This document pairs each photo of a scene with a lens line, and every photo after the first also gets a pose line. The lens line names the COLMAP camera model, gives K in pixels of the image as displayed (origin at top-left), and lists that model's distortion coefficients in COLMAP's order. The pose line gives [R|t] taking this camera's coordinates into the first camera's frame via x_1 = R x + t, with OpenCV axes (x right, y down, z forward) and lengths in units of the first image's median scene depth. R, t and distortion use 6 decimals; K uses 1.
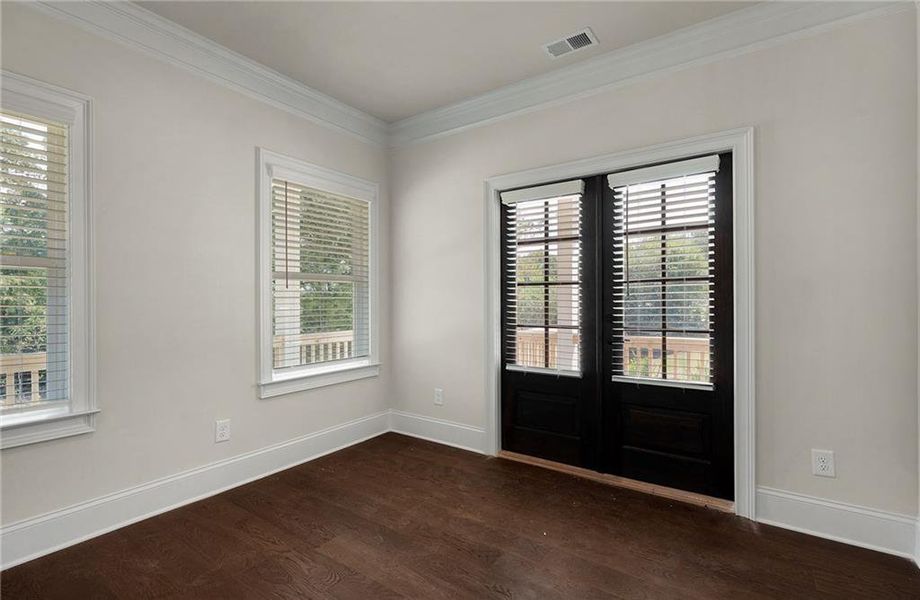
lens RADIAL K [[434.2, 0, 456.6], [0, 434.2, 303.2], [0, 0, 1]] dist [0.002451, -0.000820]
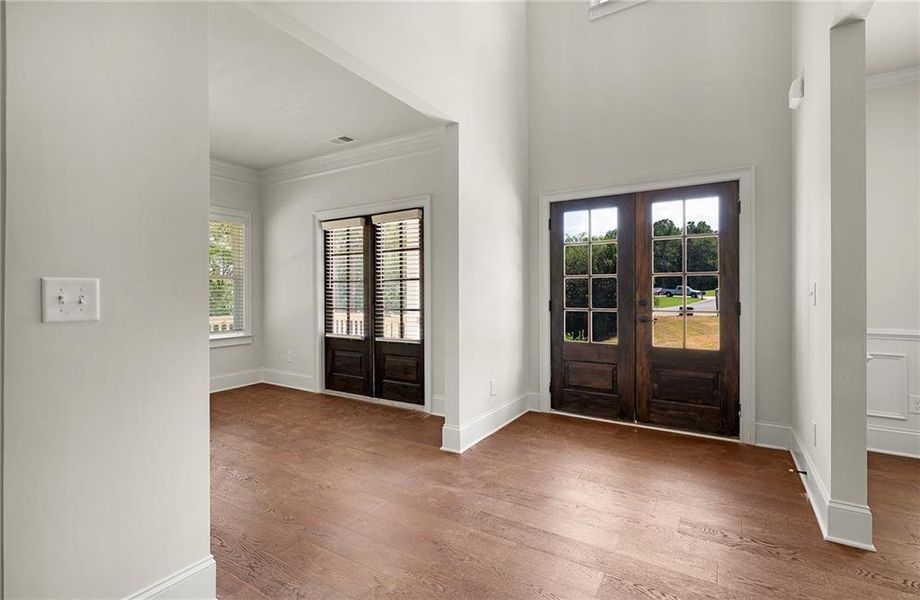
lens RADIAL K [[434.2, 0, 463.4], [0, 434.2, 295.8], [0, 0, 1]] dist [0.002451, -0.000820]
pose [[0.998051, 0.001589, 0.062384, 0.525704], [-0.001471, 0.999997, -0.001935, 0.010251], [-0.062387, 0.001839, 0.998050, -0.598413]]
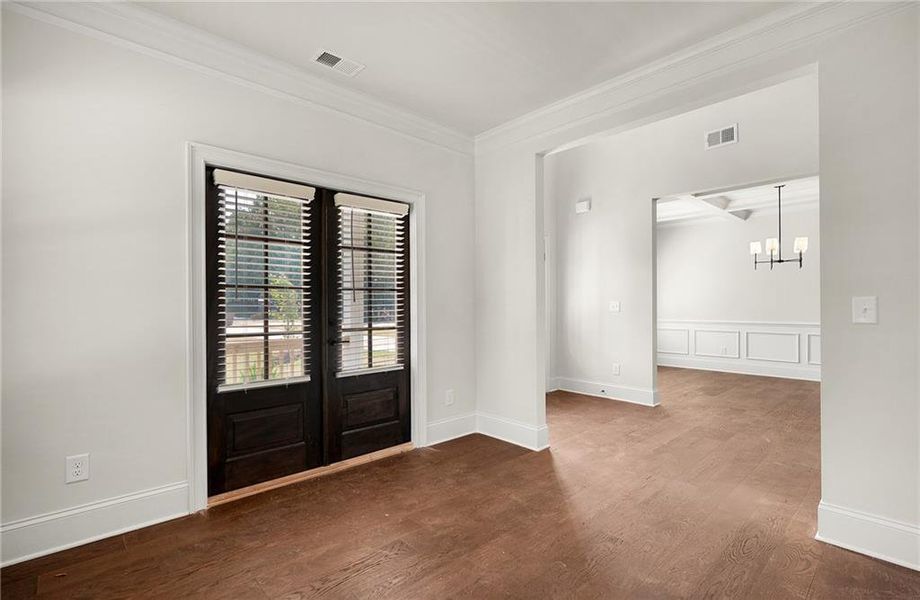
lens RADIAL K [[434.2, 0, 459.0], [0, 434.2, 305.8], [0, 0, 1]] dist [0.002451, -0.000820]
pose [[0.186422, 0.002124, 0.982467, -0.613329], [0.008656, 0.999955, -0.003805, 0.001420], [-0.982432, 0.009214, 0.186395, 0.437969]]
